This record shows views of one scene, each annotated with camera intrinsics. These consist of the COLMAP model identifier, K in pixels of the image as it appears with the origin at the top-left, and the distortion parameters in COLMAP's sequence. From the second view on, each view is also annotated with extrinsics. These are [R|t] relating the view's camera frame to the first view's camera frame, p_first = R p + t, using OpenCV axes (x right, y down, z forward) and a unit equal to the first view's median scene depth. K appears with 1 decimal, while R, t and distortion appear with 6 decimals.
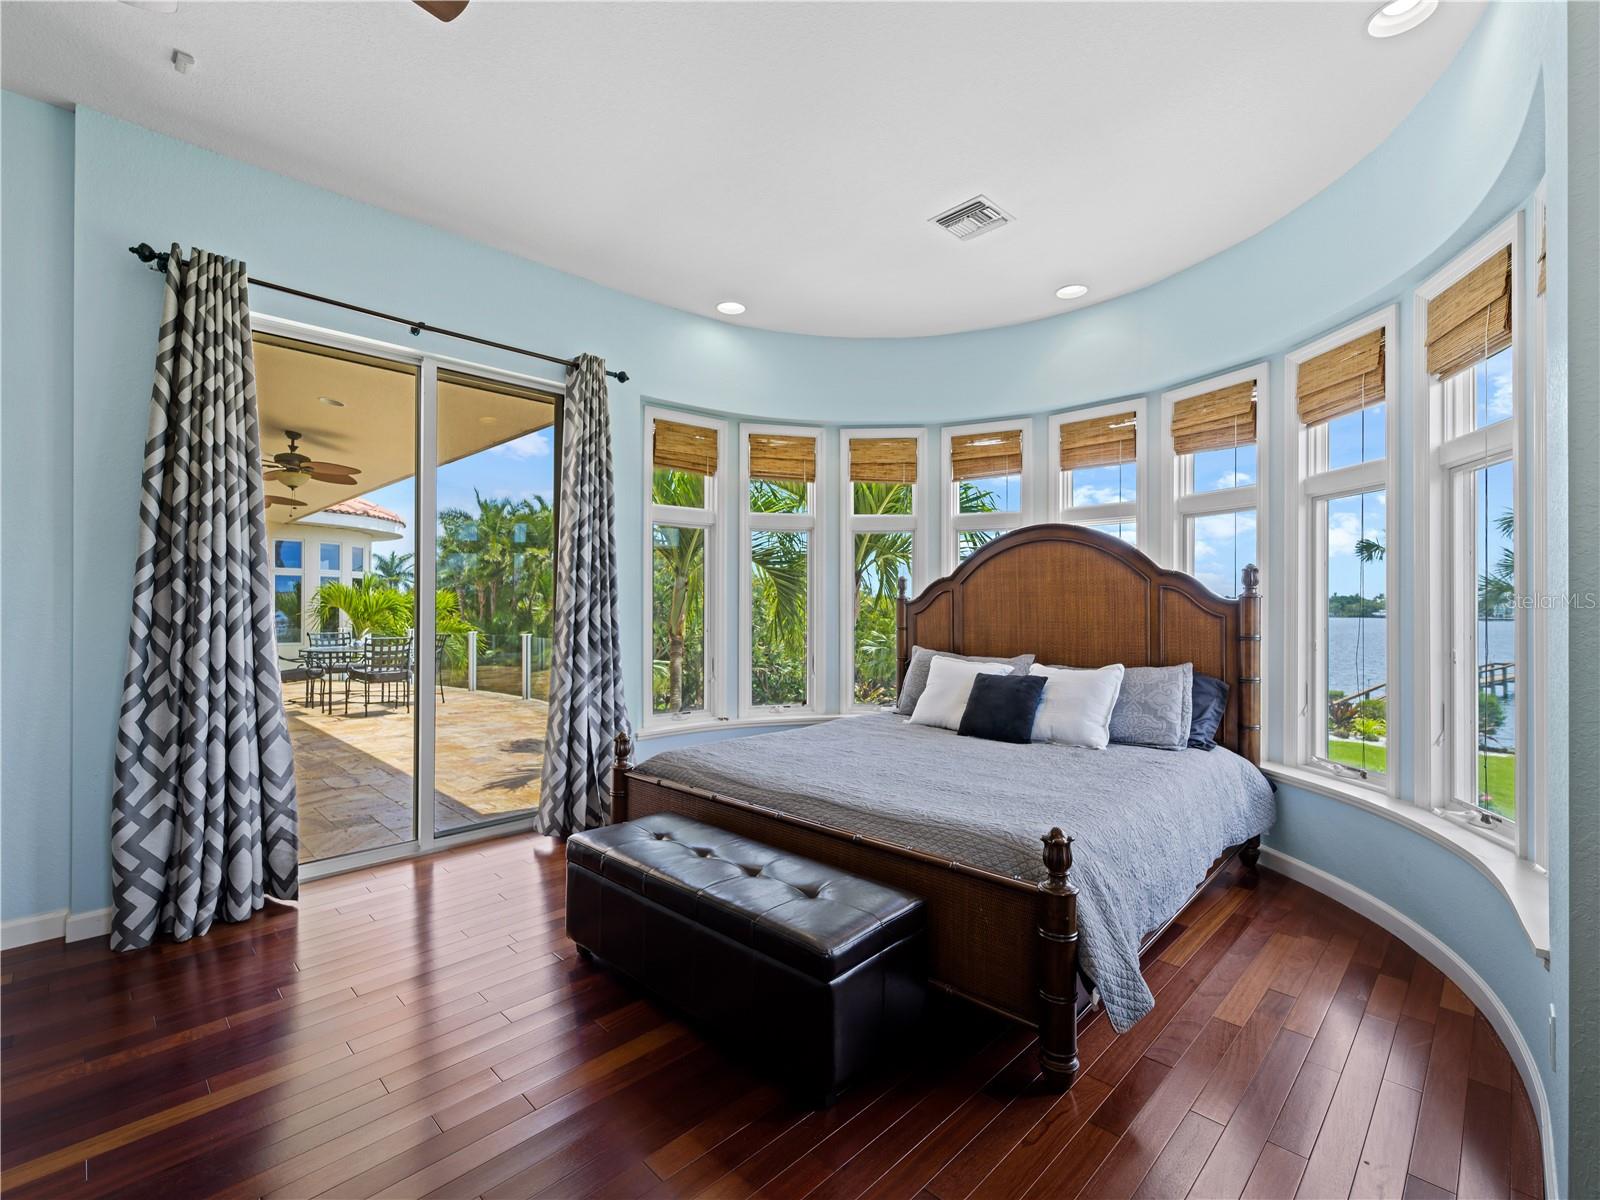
lens RADIAL K [[736.6, 0, 800.0], [0, 736.6, 600.0], [0, 0, 1]] dist [0.021601, -0.011747]
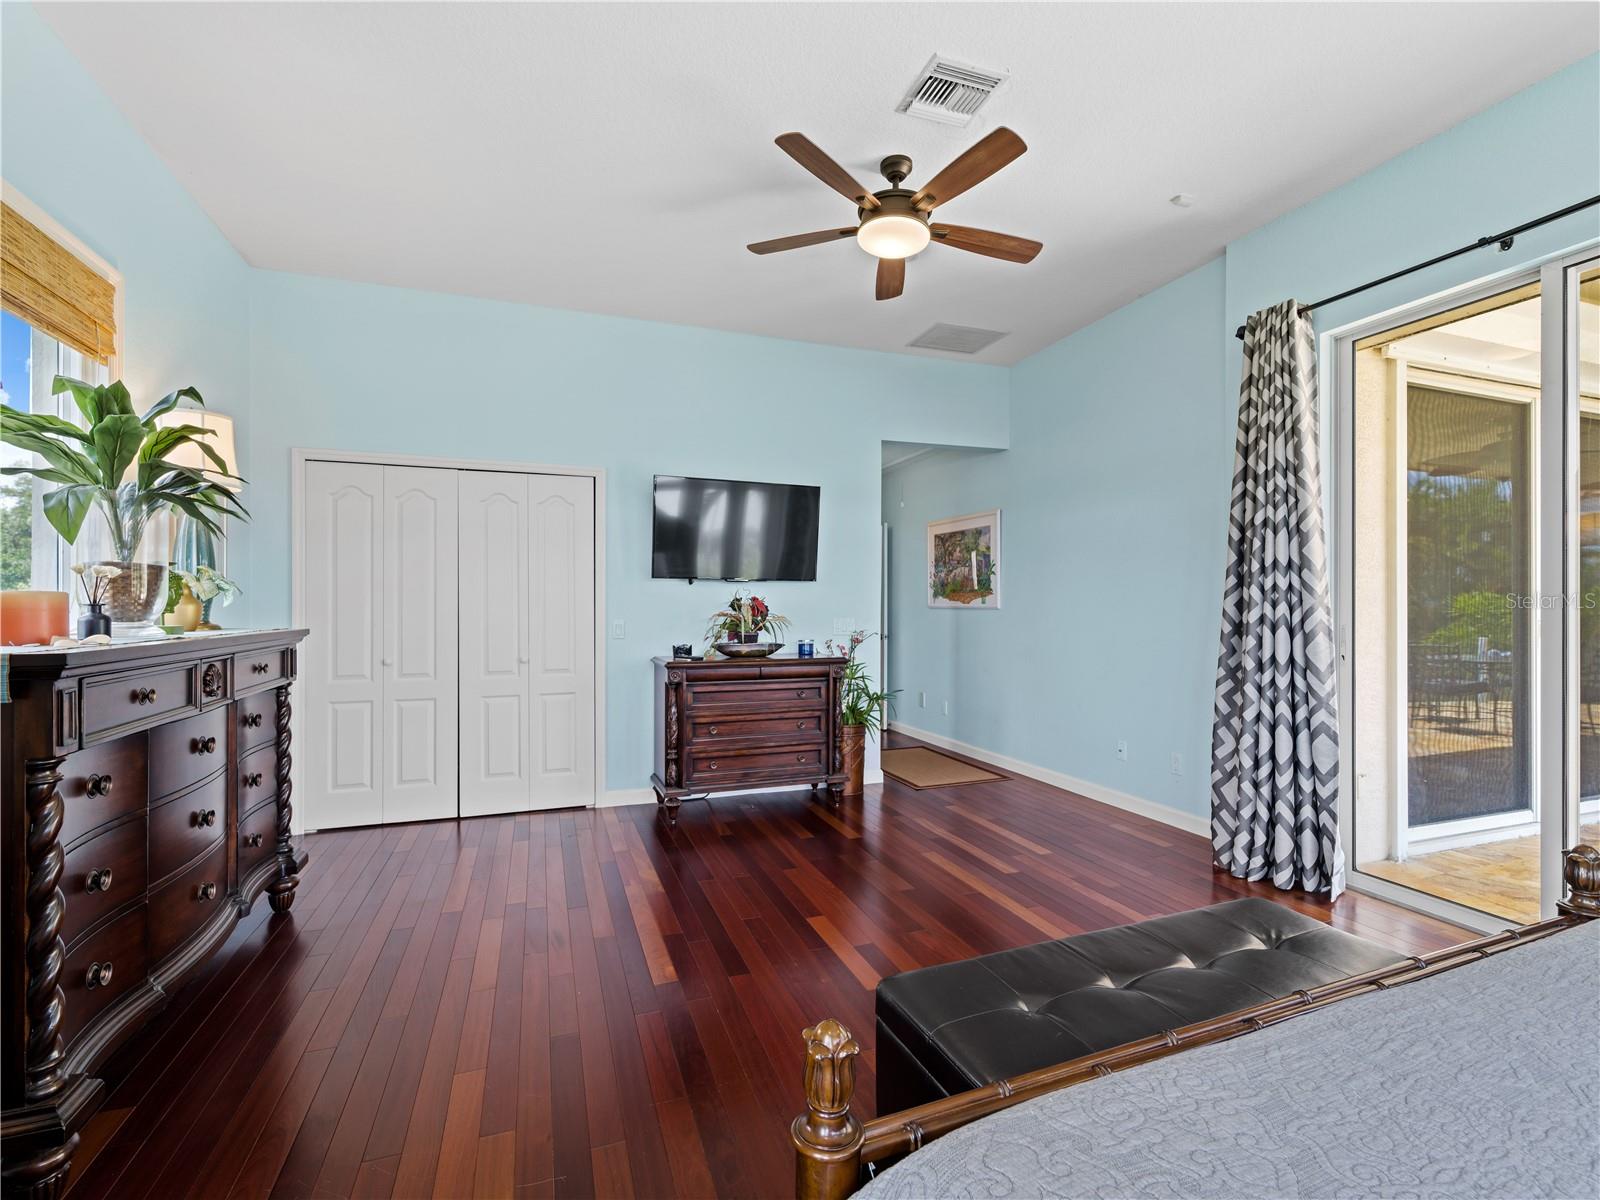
lens RADIAL K [[736.6, 0, 800.0], [0, 736.6, 600.0], [0, 0, 1]] dist [0.021601, -0.011747]
pose [[-0.446295, -0.004653, -0.894874, 0.588124], [0.004655, 0.999961, -0.007521, -0.000158], [0.894874, -0.007523, -0.446256, 0.861719]]
